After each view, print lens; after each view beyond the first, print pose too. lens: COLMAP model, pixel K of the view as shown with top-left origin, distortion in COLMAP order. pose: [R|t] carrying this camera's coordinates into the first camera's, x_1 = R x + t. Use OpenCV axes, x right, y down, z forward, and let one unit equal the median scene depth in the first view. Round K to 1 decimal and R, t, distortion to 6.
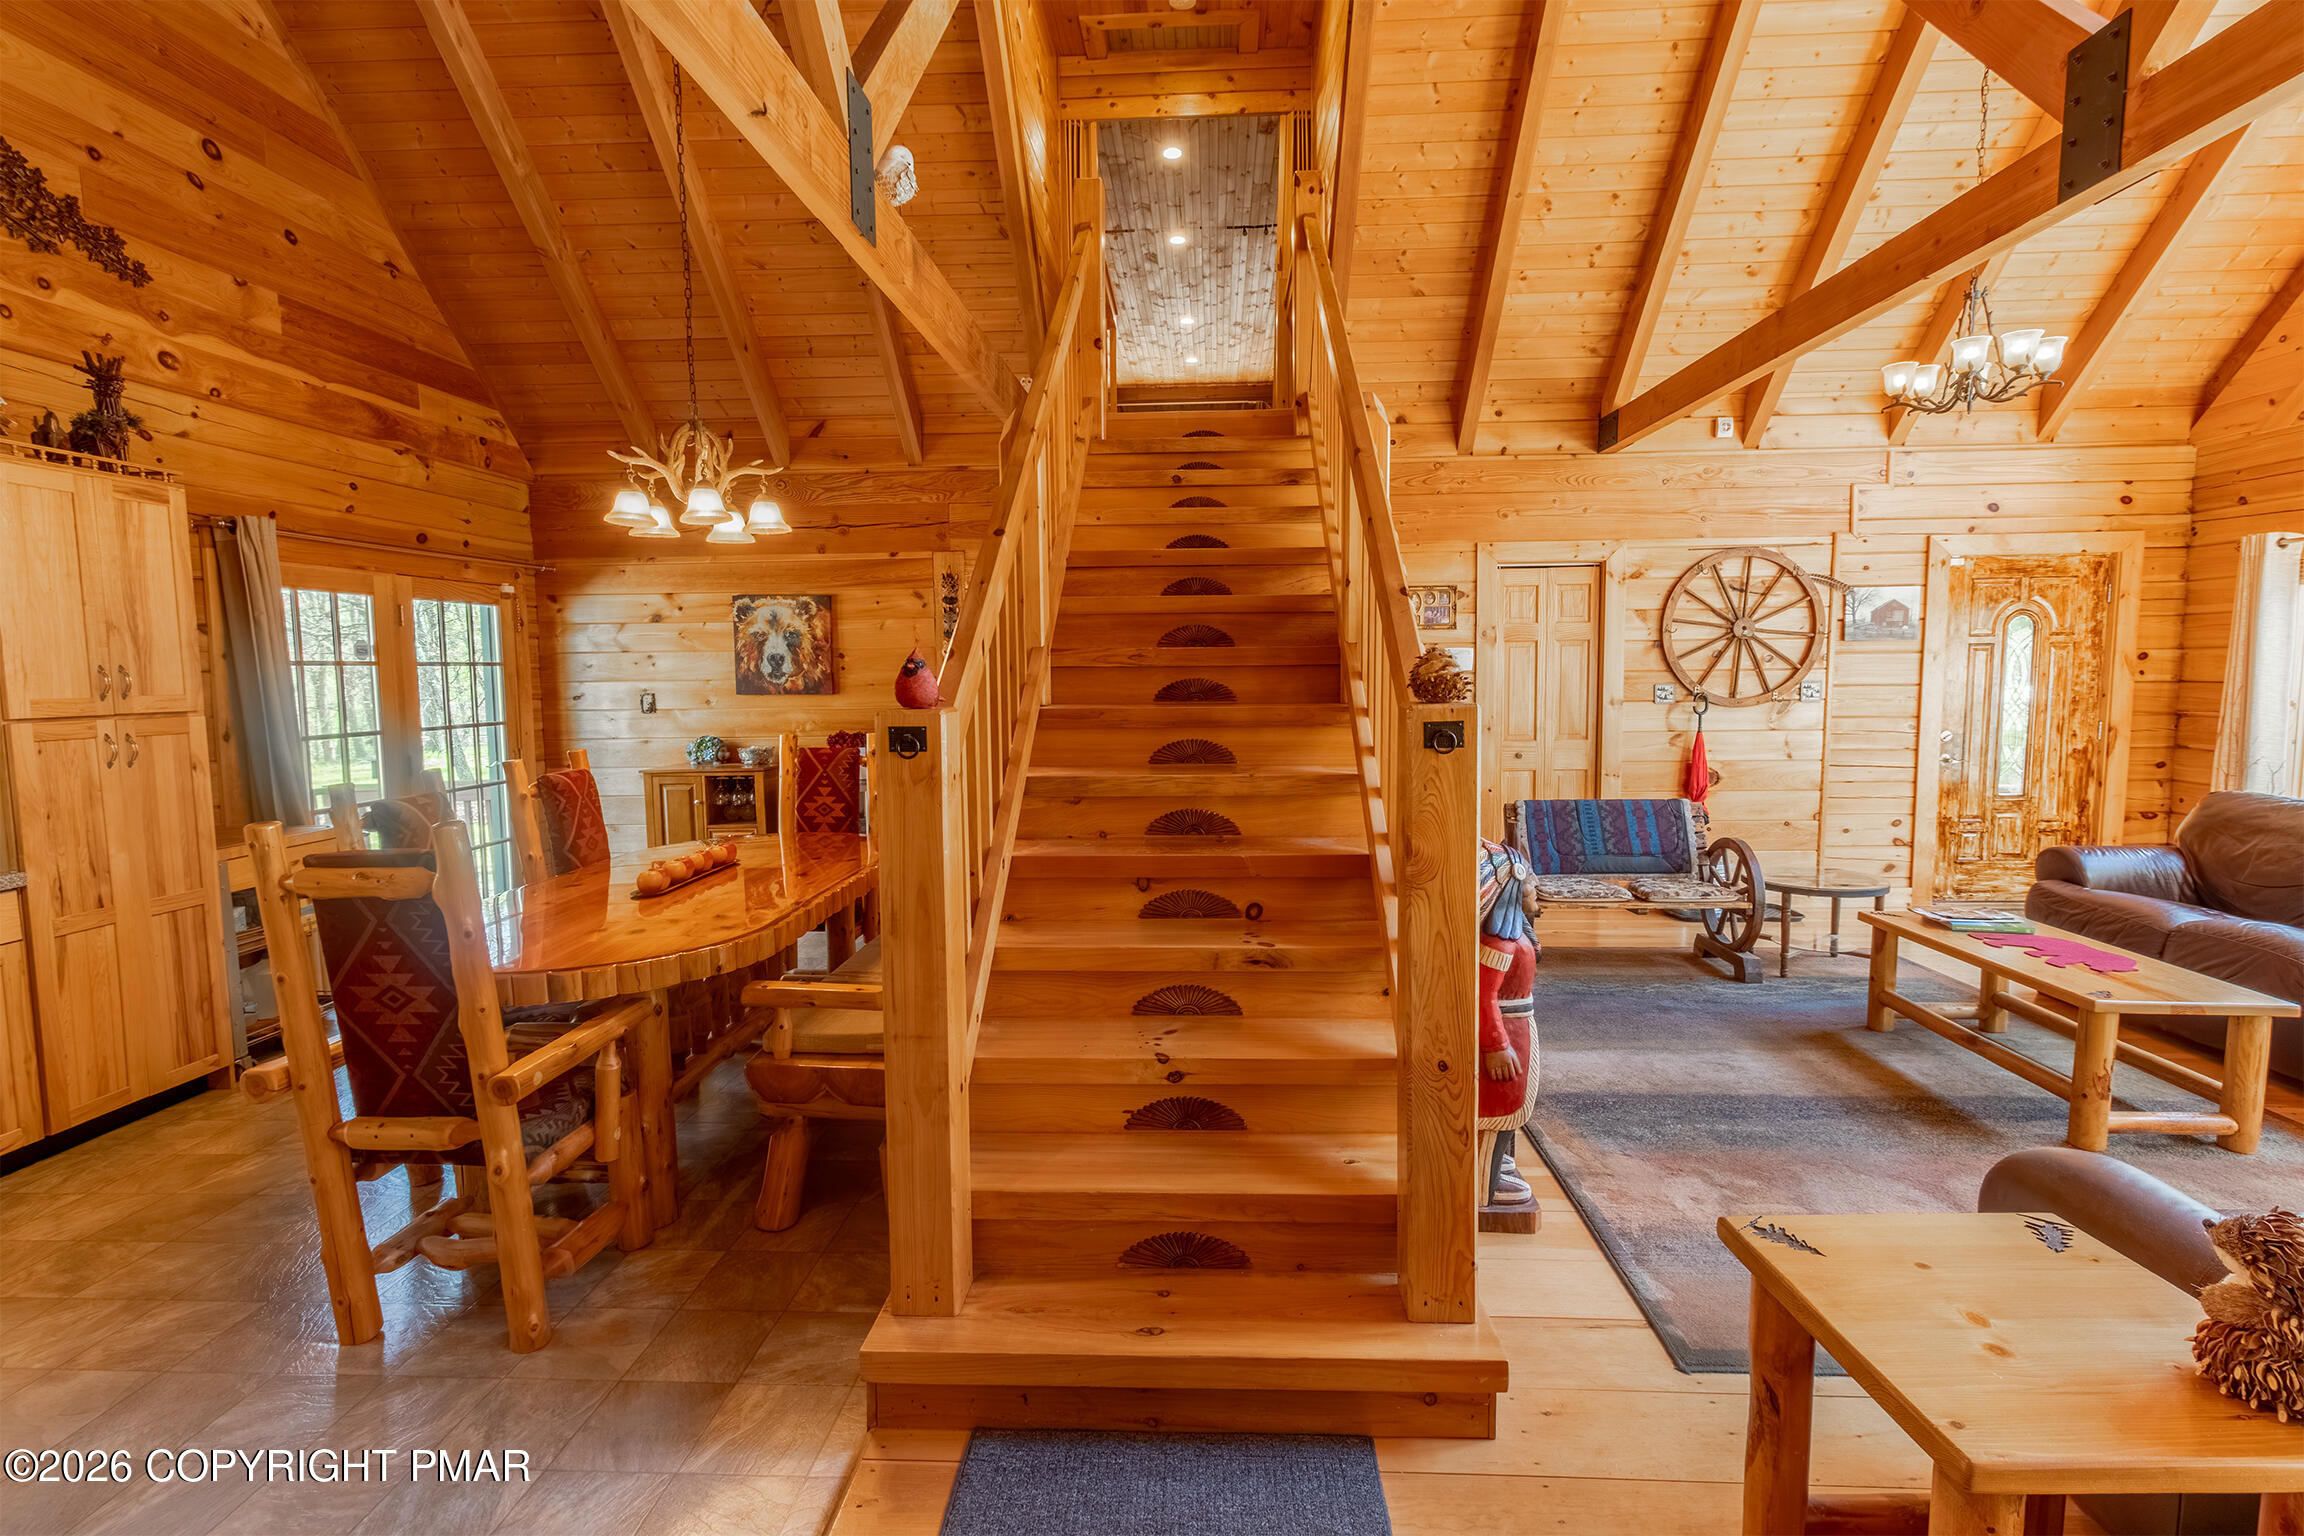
lens RADIAL K [[1080.3, 0, 1165.3], [0, 1080.3, 769.4], [0, 0, 1]] dist [0.004226, 0.000187]
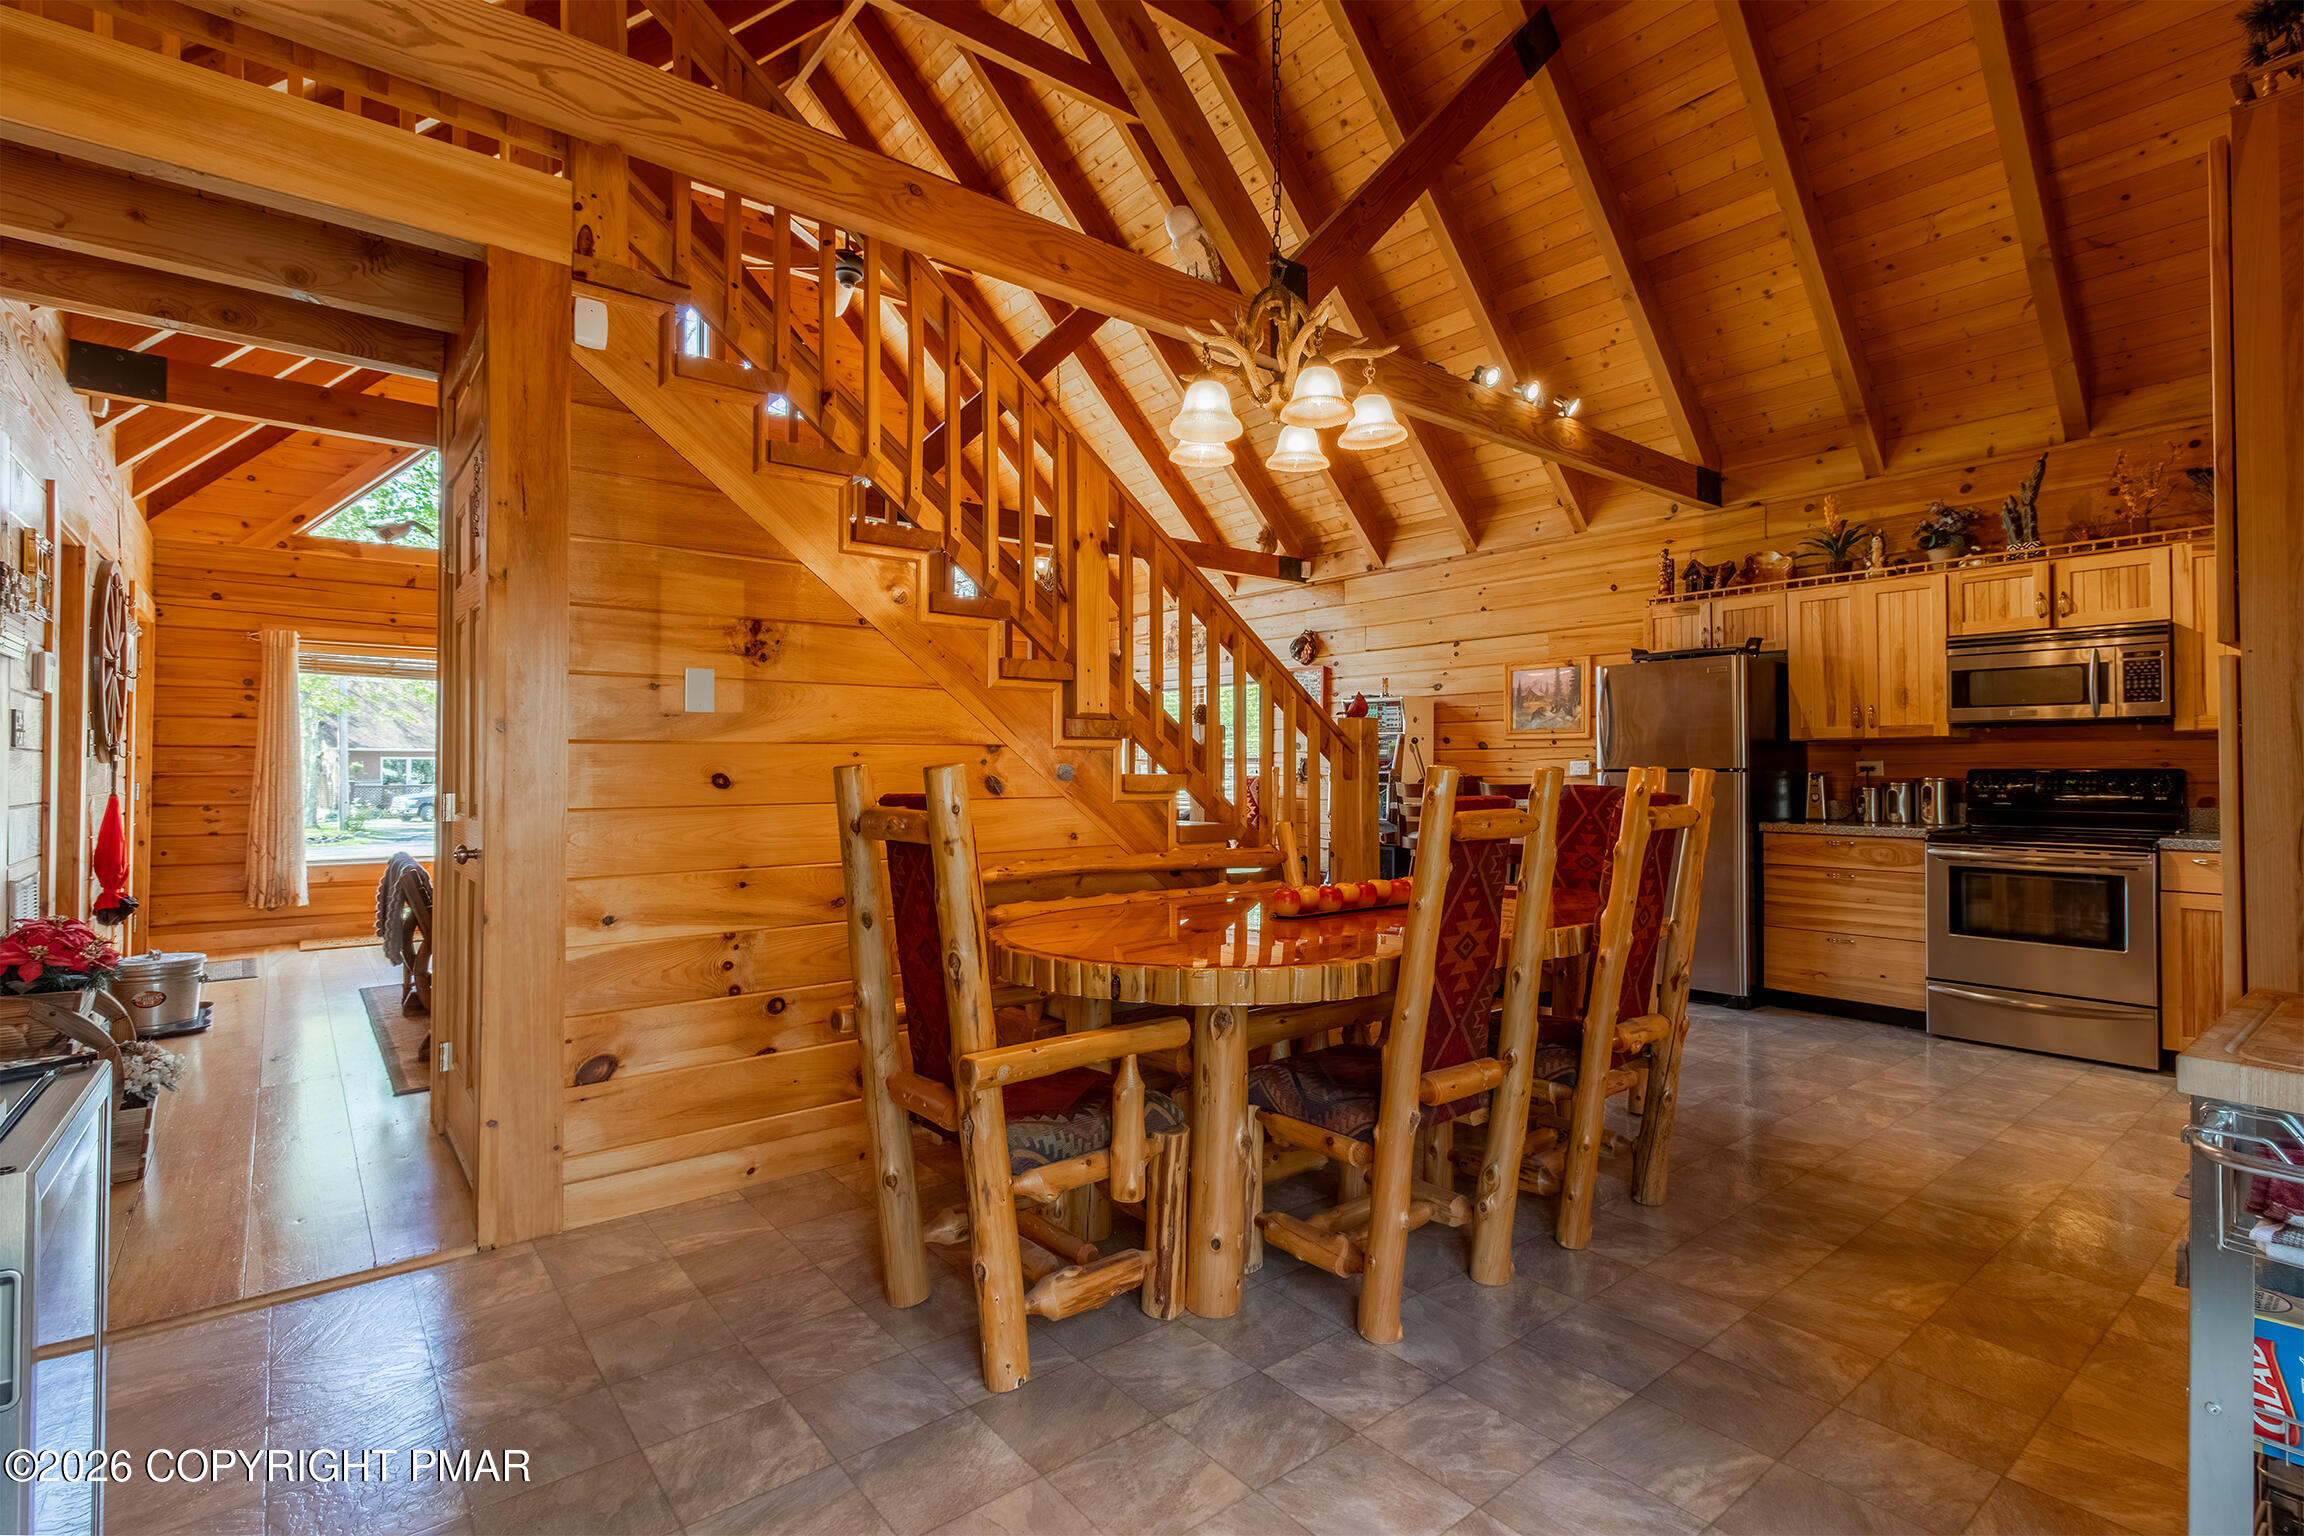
lens RADIAL K [[1080.3, 0, 1157.8], [0, 1080.3, 753.8], [0, 0, 1]] dist [0.004226, 0.000187]
pose [[-0.659166, 0.021519, 0.751689, -0.687452], [0.079777, 0.995951, 0.041447, -0.044285], [-0.747754, 0.087288, -0.658214, 1.166857]]
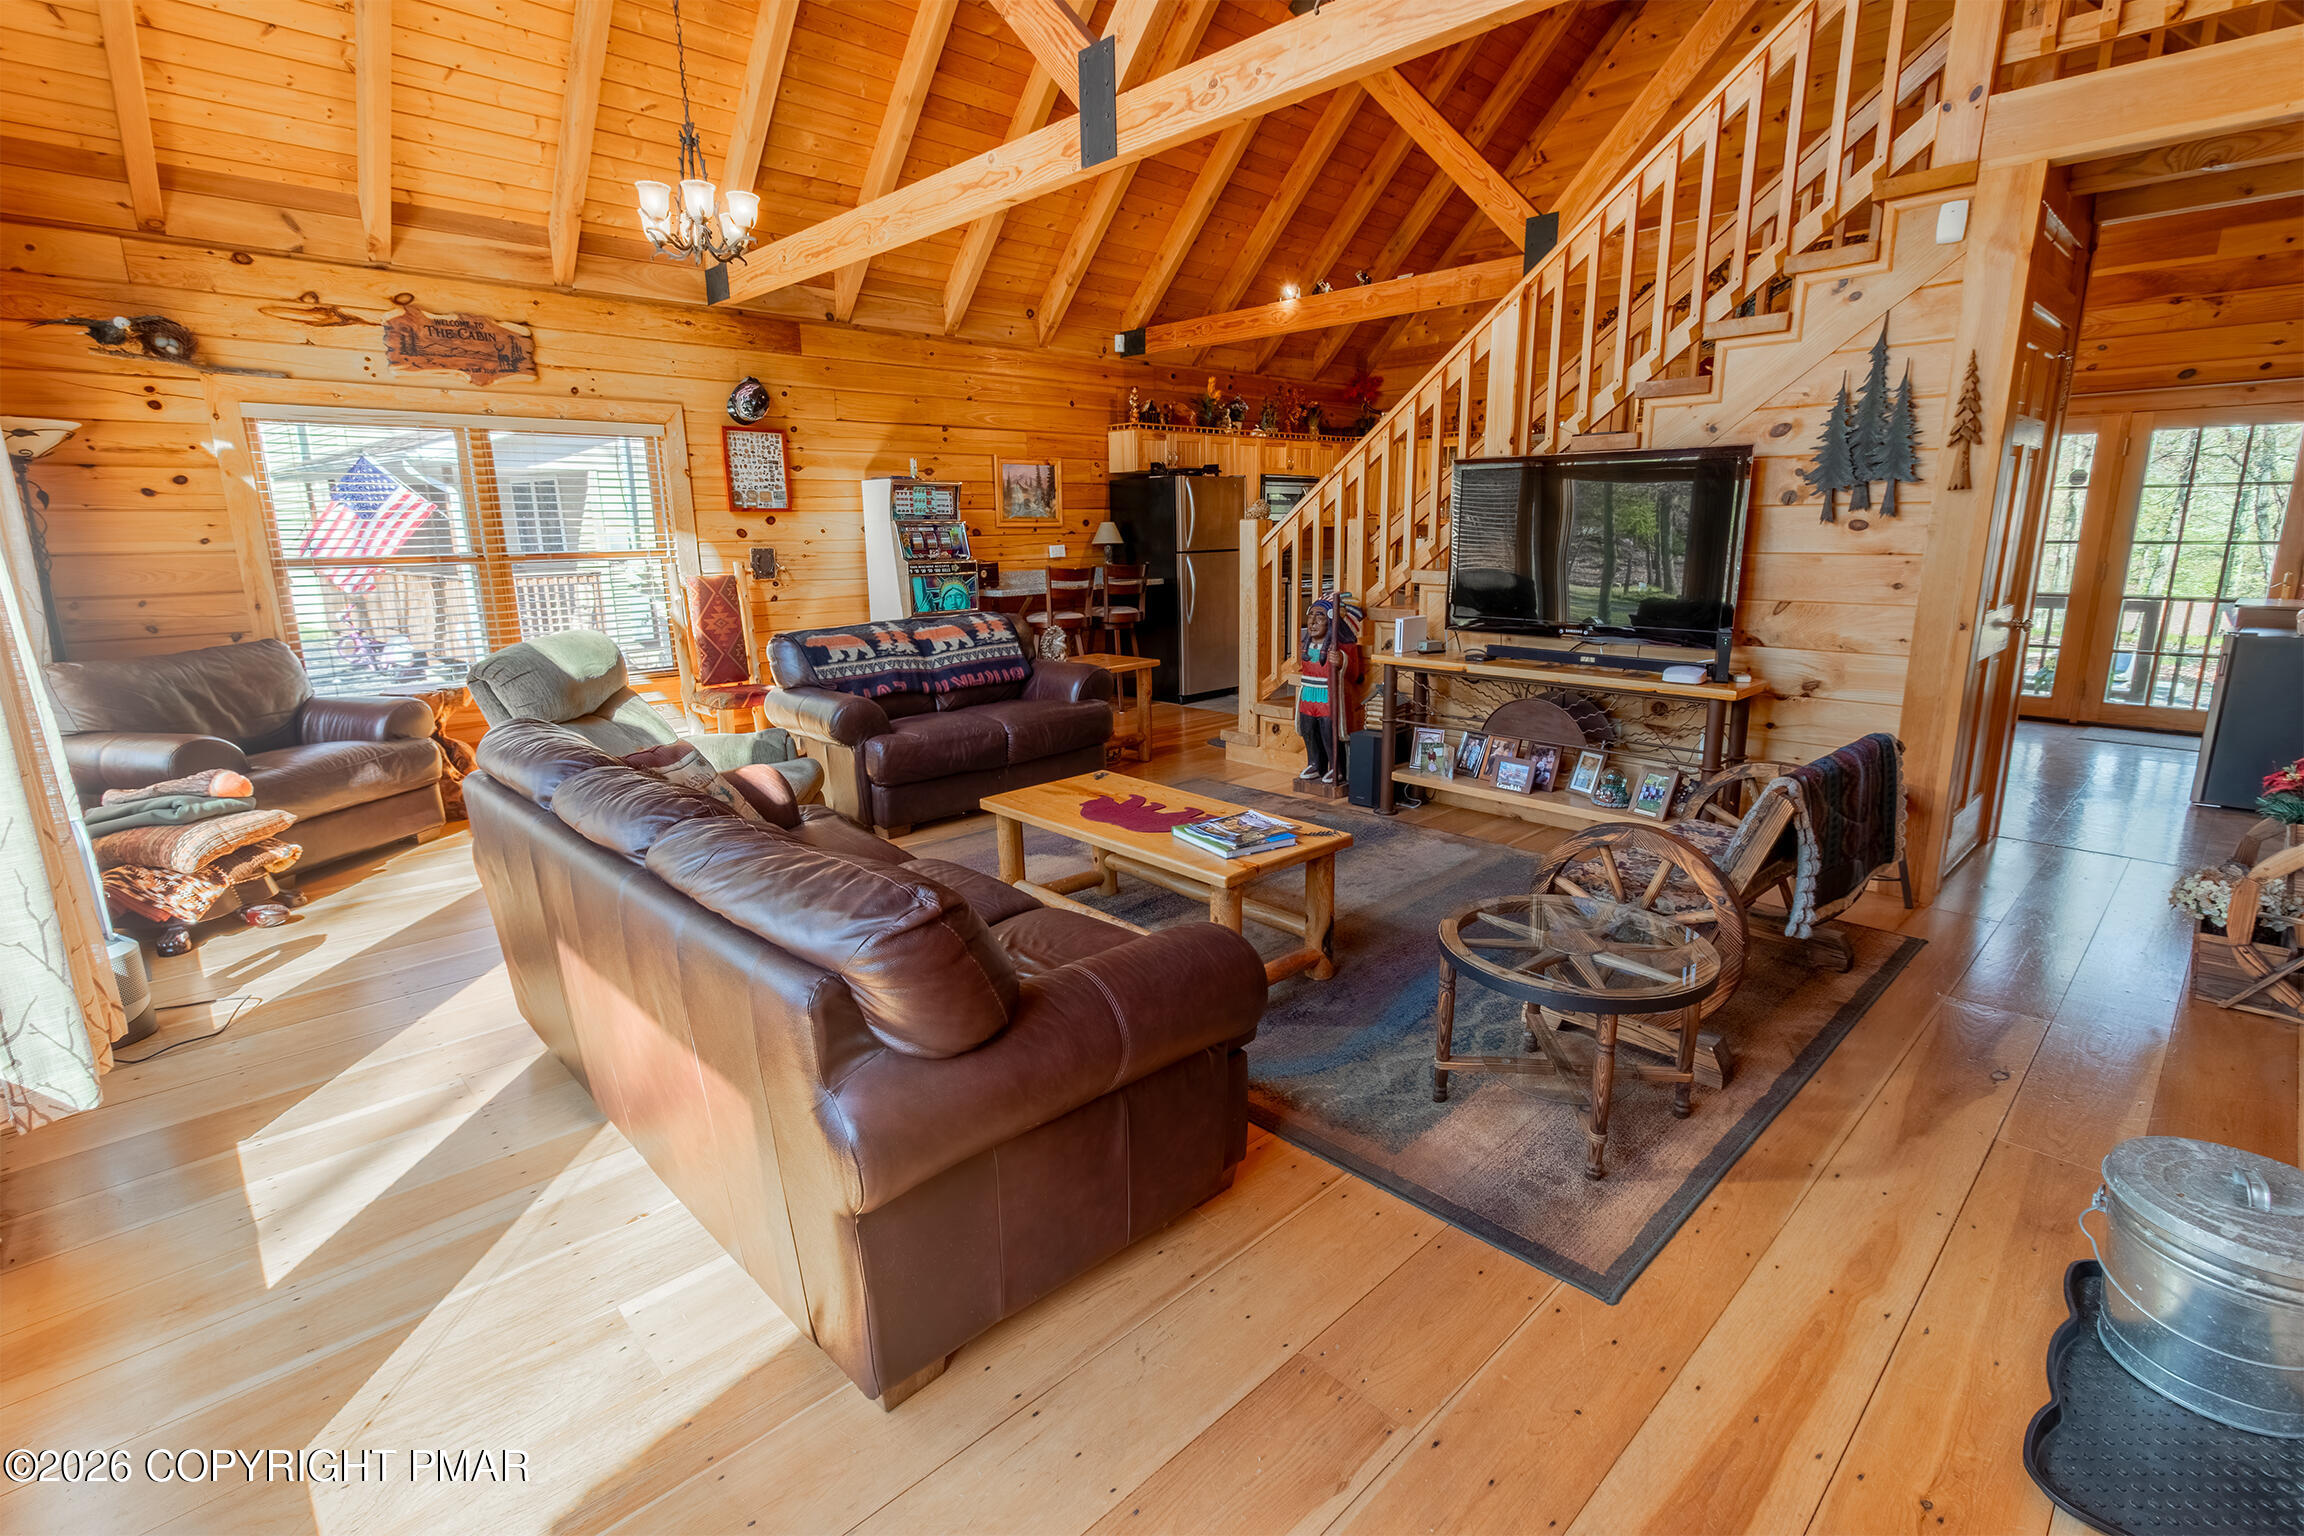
lens RADIAL K [[1080.3, 0, 1161.6], [0, 1080.3, 772.5], [0, 0, 1]] dist [0.004226, 0.000187]
pose [[-0.687483, 0.183145, -0.702726, 1.052886], [-0.051193, 0.953046, 0.298466, -0.107532], [0.724393, 0.241165, -0.645828, 1.164273]]
